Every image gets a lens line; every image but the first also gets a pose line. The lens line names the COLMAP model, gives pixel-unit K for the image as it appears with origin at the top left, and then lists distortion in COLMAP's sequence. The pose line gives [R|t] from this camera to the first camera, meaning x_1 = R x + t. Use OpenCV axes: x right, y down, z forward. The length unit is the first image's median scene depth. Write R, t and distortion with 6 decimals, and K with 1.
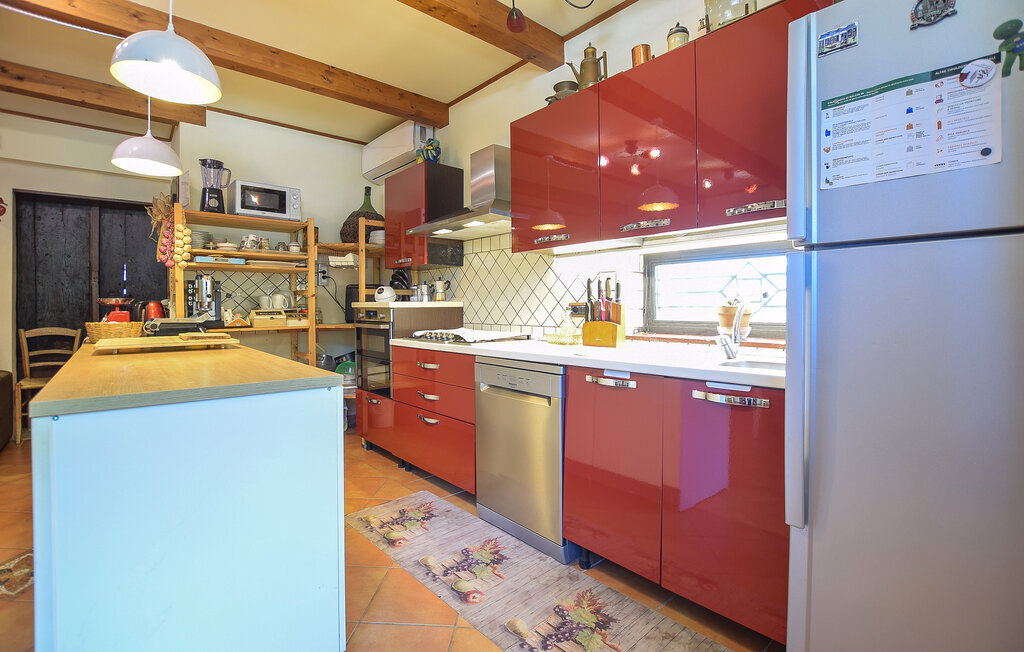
lens RADIAL K [[462.3, 0, 510.5], [0, 462.3, 321.8], [0, 0, 1]] dist [-0.019974, 0.000474]
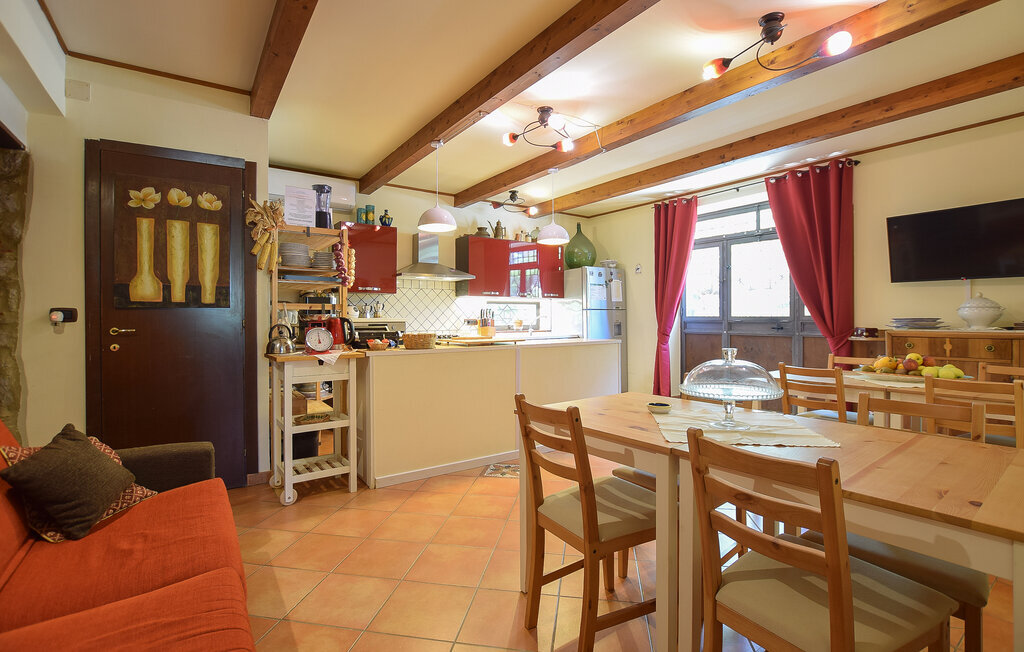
lens RADIAL K [[462.3, 0, 510.5], [0, 462.3, 321.8], [0, 0, 1]] dist [-0.019974, 0.000474]
pose [[0.102029, -0.006831, 0.994758, -1.904631], [0.035142, 0.999377, 0.003258, -0.024233], [-0.994161, 0.034625, 0.102206, 0.517598]]
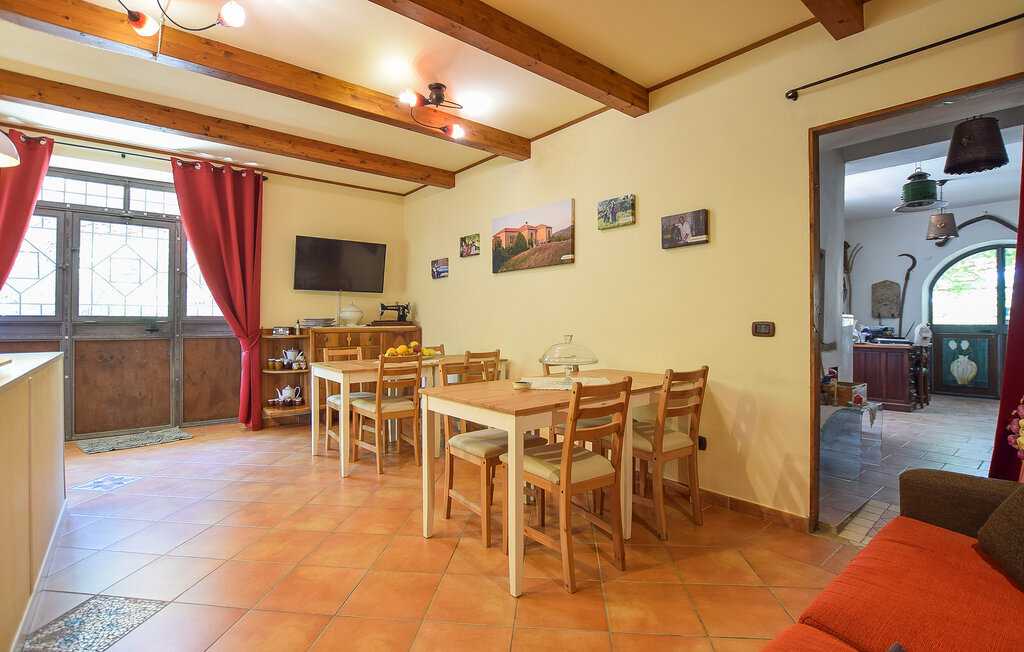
lens RADIAL K [[475.8, 0, 512.0], [0, 475.8, 326.0], [0, 0, 1]] dist [-0.035306, 0.000340]
pose [[-0.999814, 0.000006, 0.019268, -1.253287], [0.000862, 0.999012, 0.044442, -0.039214], [-0.019249, 0.044451, -0.998826, 1.219521]]
